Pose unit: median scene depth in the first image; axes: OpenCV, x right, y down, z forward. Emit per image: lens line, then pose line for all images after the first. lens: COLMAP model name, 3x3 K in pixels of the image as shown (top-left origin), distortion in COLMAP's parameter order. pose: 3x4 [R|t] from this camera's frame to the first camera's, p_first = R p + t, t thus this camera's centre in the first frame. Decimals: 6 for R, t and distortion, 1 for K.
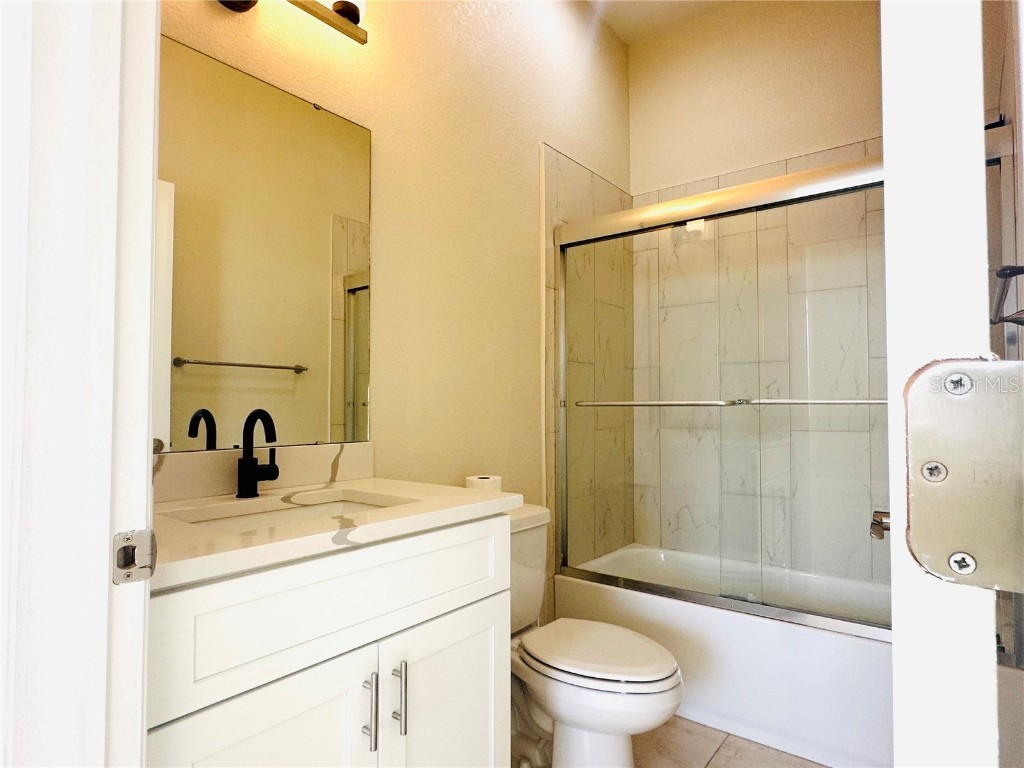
lens RADIAL K [[580.9, 0, 512.0], [0, 580.9, 384.0], [0, 0, 1]] dist [0.002057, -0.000316]
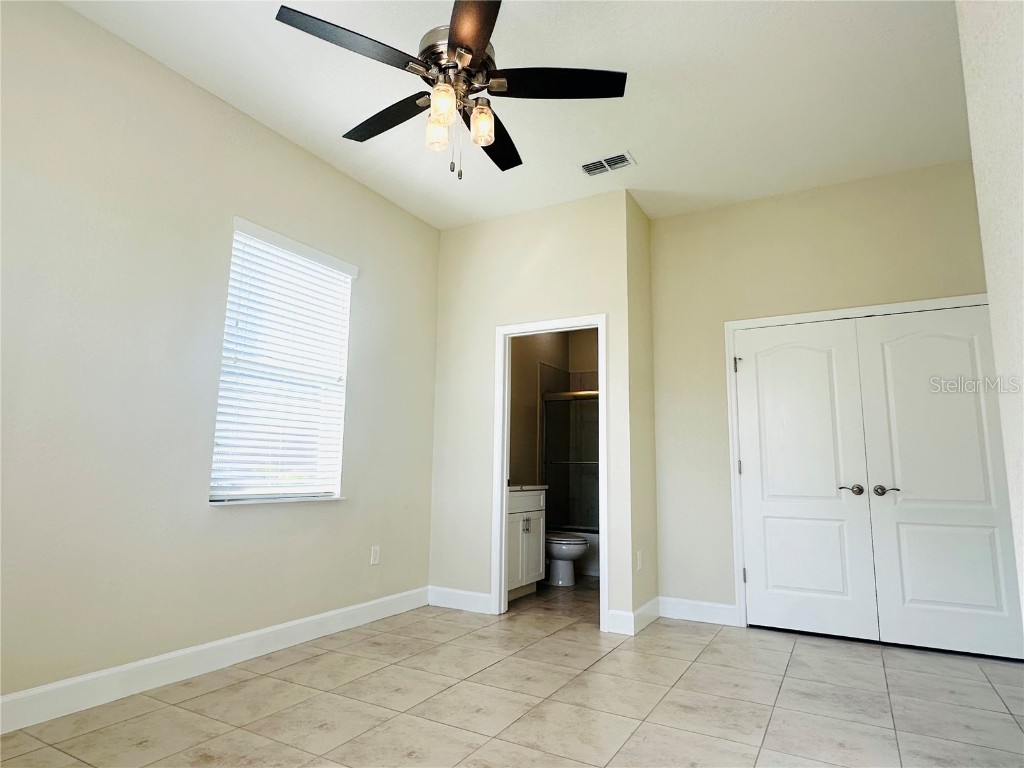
lens RADIAL K [[580.9, 0, 512.0], [0, 580.9, 384.0], [0, 0, 1]] dist [0.002057, -0.000316]
pose [[0.989599, 0.040610, 0.137999, -0.363351], [-0.025065, 0.993327, -0.112572, -0.017326], [-0.141650, 0.107942, 0.984014, -1.327993]]
